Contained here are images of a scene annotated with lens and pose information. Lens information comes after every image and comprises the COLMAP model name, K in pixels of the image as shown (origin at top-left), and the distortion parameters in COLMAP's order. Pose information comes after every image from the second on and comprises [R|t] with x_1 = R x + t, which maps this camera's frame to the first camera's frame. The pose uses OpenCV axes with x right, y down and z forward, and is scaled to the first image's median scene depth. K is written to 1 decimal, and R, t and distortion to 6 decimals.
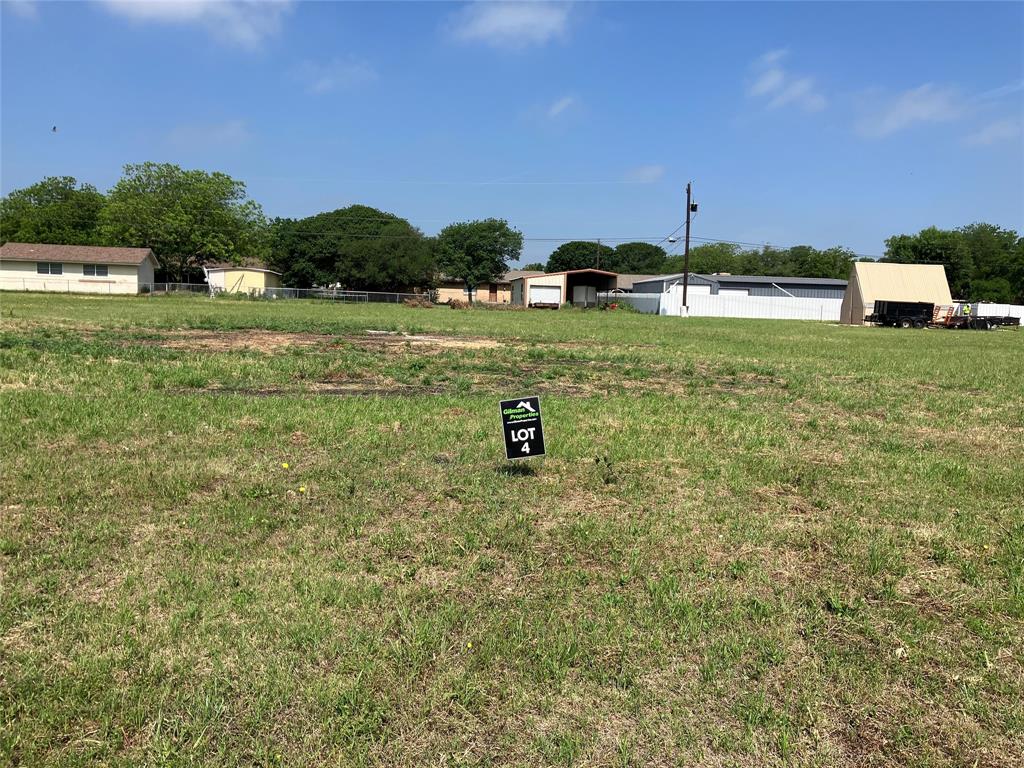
lens RADIAL K [[834.9, 0, 513.8], [0, 834.9, 414.5], [0, 0, 1]] dist [0.030600, -0.042983]
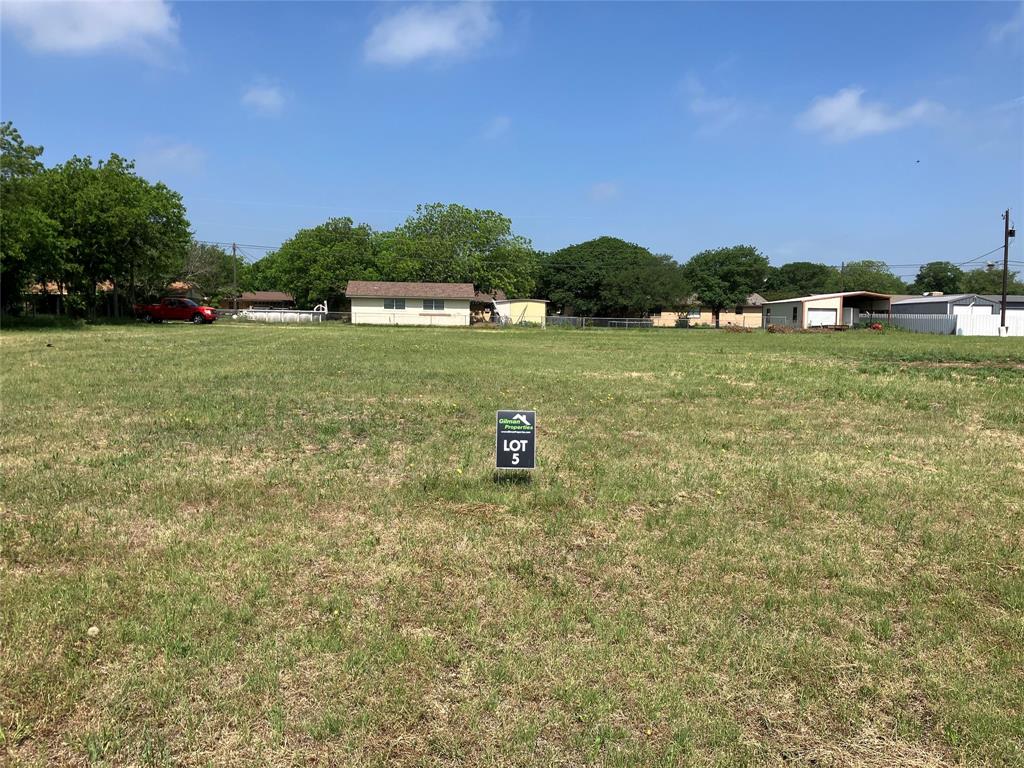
lens RADIAL K [[834.9, 0, 502.0], [0, 834.9, 406.6], [0, 0, 1]] dist [0.030600, -0.042983]
pose [[0.998321, -0.013618, -0.056297, -0.306055], [0.011808, 0.999406, -0.032367, -0.002723], [0.056705, 0.031648, 0.997889, -0.066176]]
